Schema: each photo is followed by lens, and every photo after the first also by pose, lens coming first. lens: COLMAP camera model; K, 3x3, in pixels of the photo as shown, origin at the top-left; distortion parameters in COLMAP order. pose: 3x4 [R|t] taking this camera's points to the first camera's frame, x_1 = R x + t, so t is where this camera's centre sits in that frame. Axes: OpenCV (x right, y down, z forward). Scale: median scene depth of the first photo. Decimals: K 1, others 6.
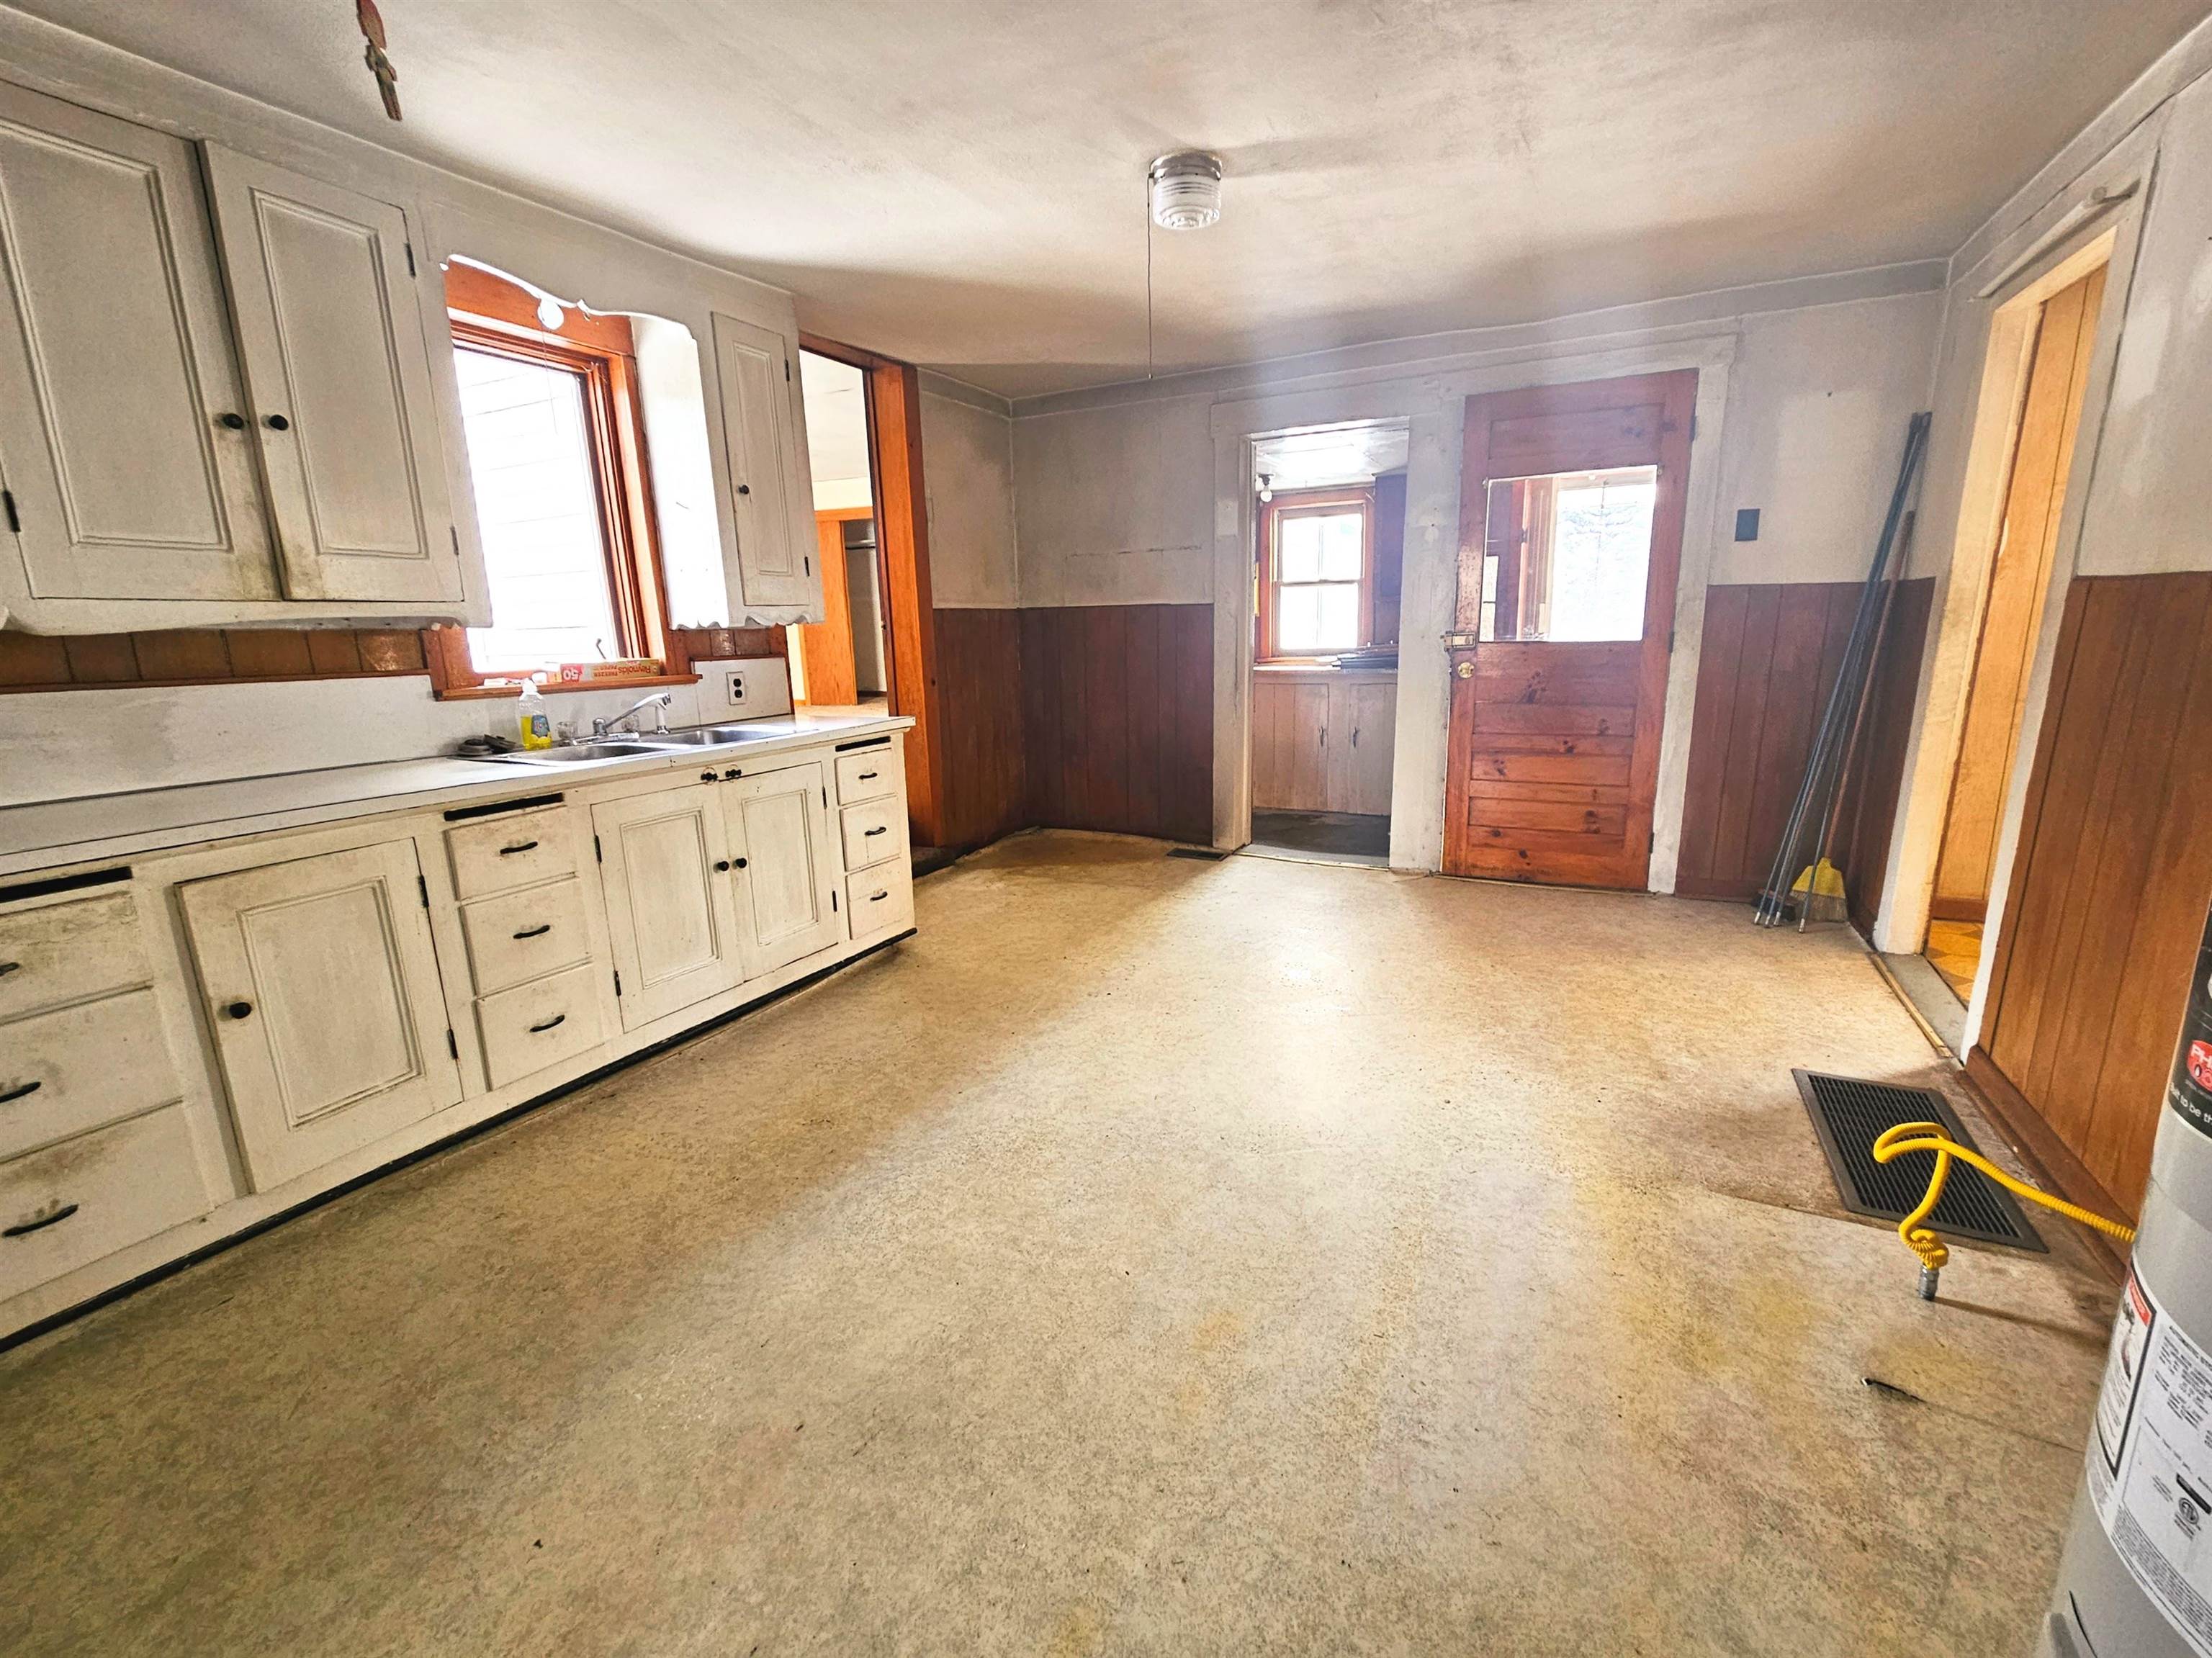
lens RADIAL K [[928.5, 0, 1106.0], [0, 928.5, 829.0], [0, 0, 1]] dist [-0.000605, -0.000025]
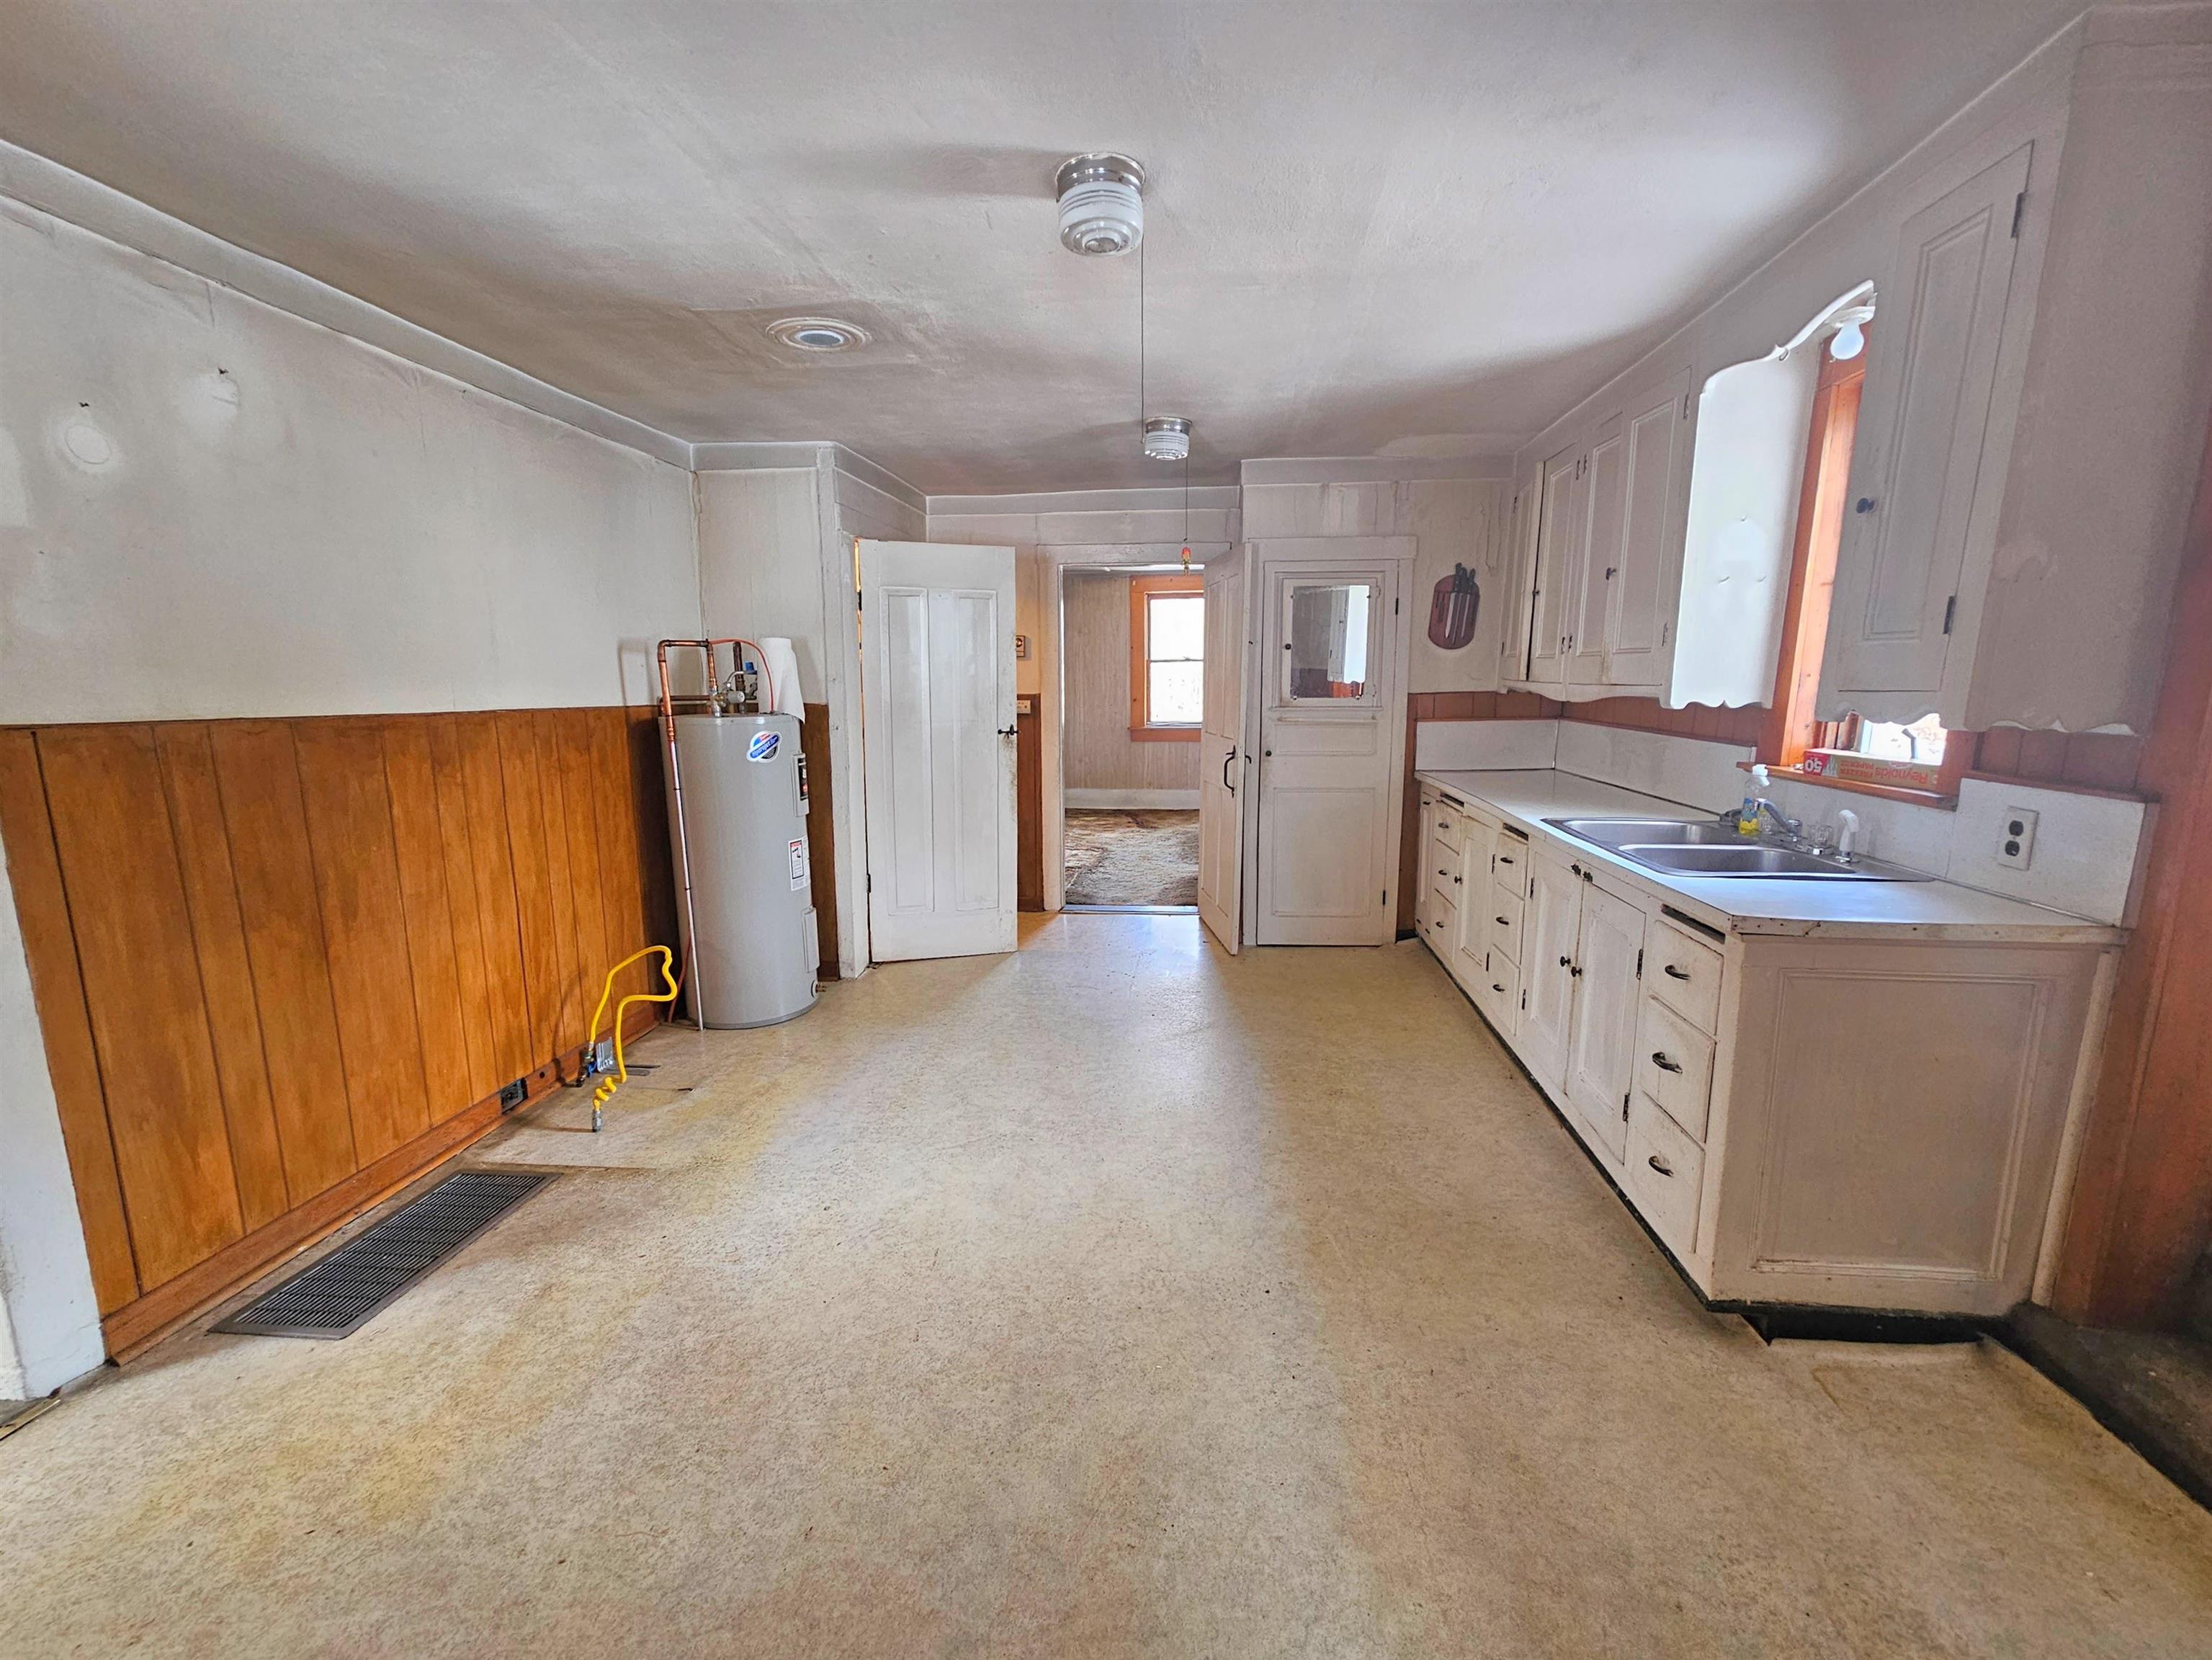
lens RADIAL K [[928.8, 0, 1106.0], [0, 928.8, 830.0], [0, 0, 1]] dist [-0.000605, -0.000025]
pose [[-0.929009, 0.086974, -0.359690, 0.438391], [-0.053413, 0.930294, 0.362905, -0.495874], [0.366181, 0.356354, -0.859606, 1.941352]]
